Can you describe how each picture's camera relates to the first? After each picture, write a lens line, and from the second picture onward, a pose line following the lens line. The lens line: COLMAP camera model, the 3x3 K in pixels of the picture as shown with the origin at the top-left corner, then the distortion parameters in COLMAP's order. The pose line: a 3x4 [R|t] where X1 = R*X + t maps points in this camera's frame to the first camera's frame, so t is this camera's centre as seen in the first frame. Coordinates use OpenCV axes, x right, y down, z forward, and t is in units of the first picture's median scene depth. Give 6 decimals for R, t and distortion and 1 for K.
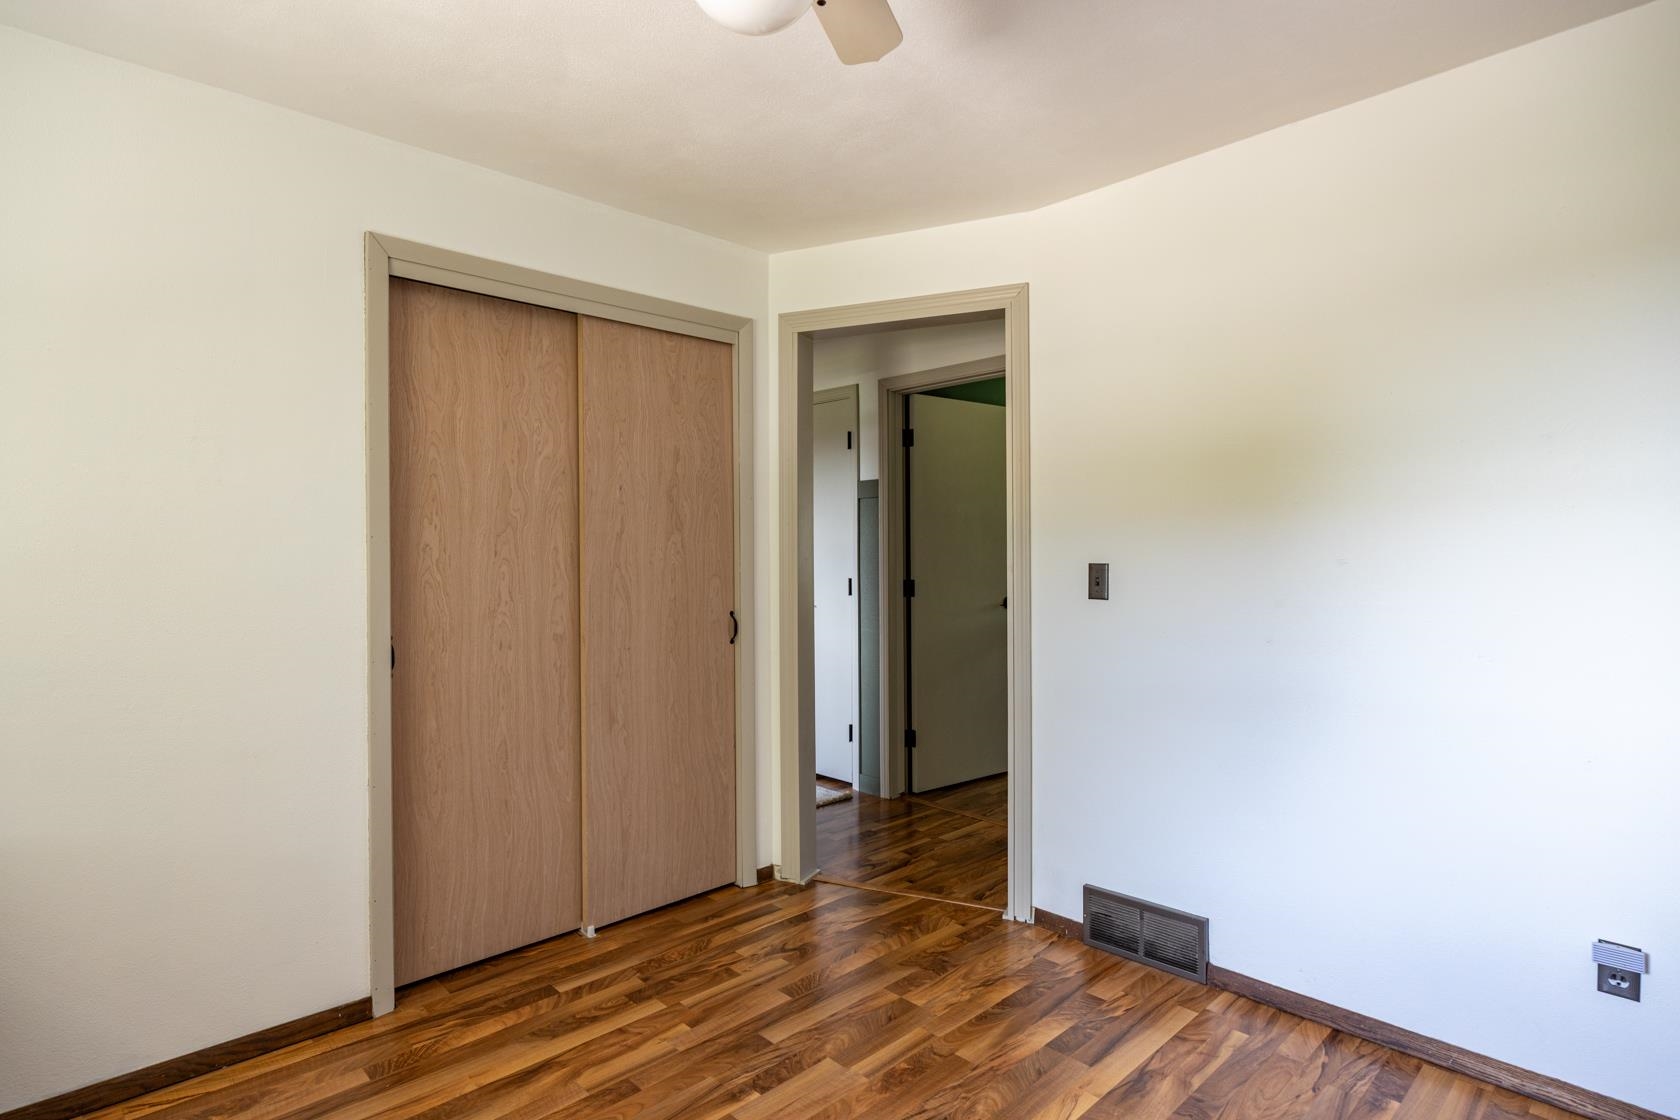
lens RADIAL K [[882.6, 0, 840.0], [0, 882.6, 560.0], [0, 0, 1]] dist [0.001453, 0.000087]
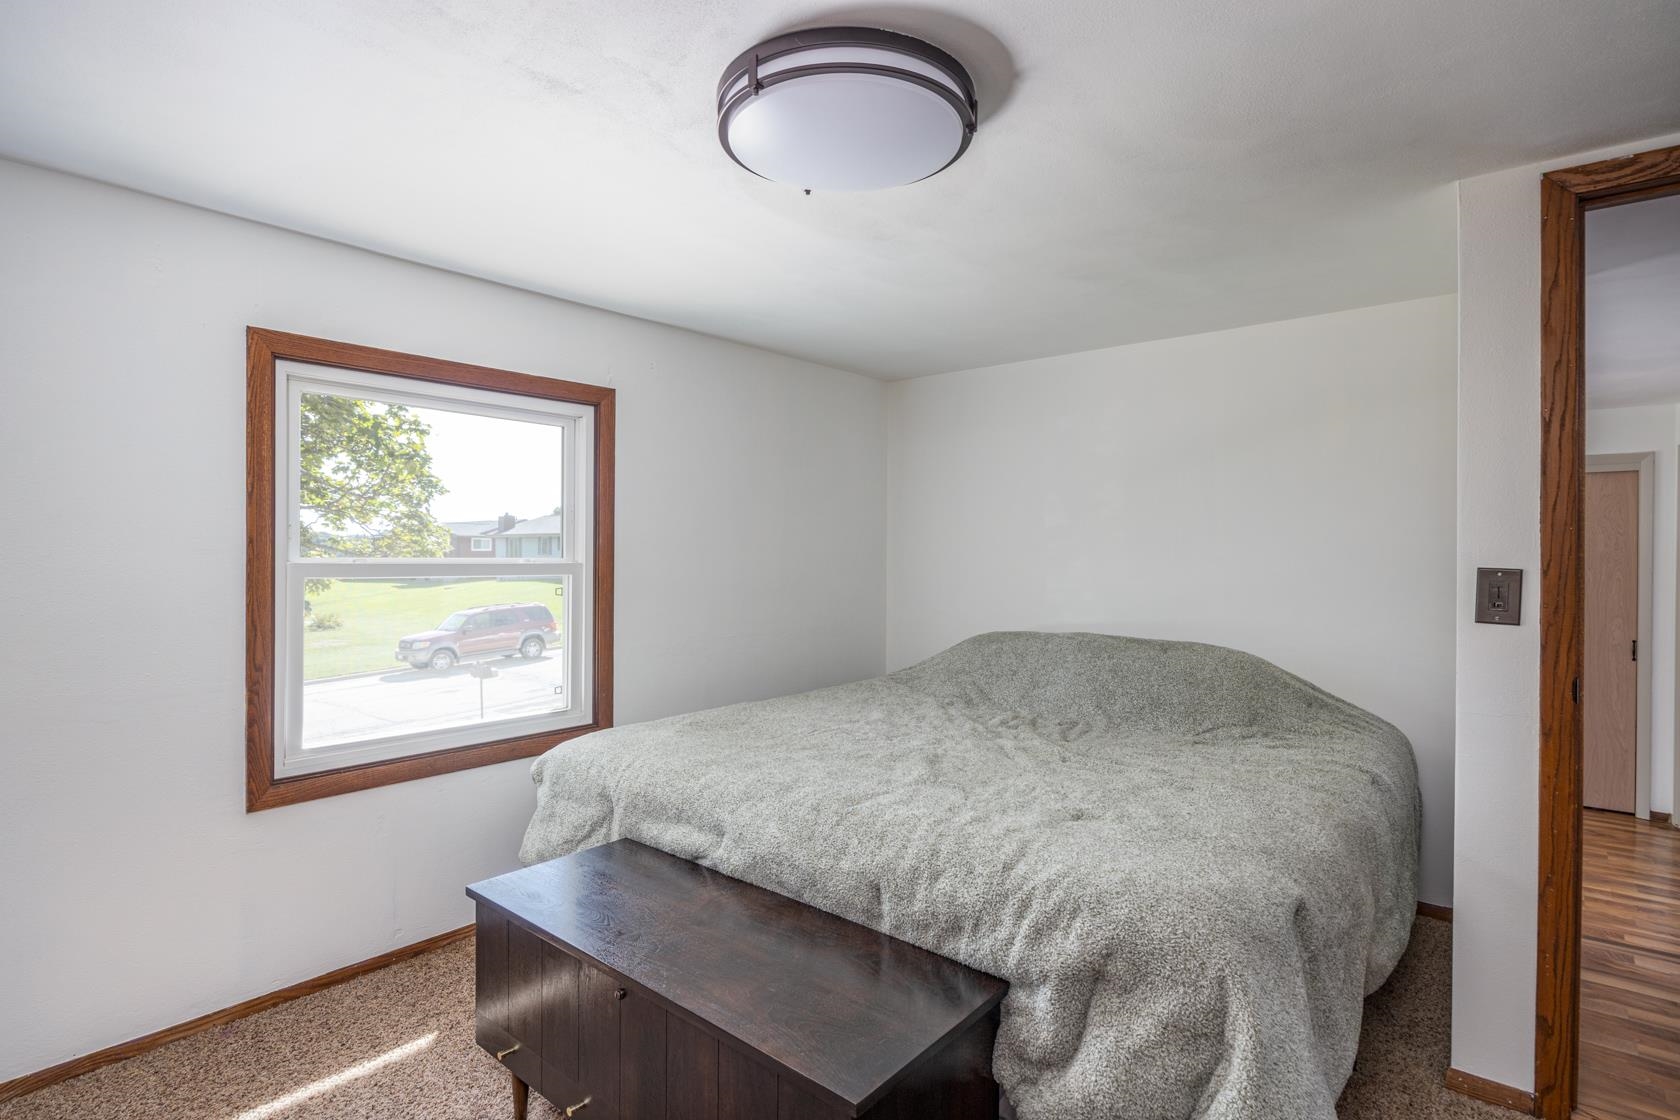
lens RADIAL K [[822.4, 0, 840.0], [0, 822.4, 560.0], [0, 0, 1]] dist [0.000723, 0.000227]
pose [[0.102232, 0.011652, -0.994692, 1.196053], [-0.011467, 0.999879, 0.010534, -0.085211], [0.994694, 0.010329, 0.102353, -0.563190]]
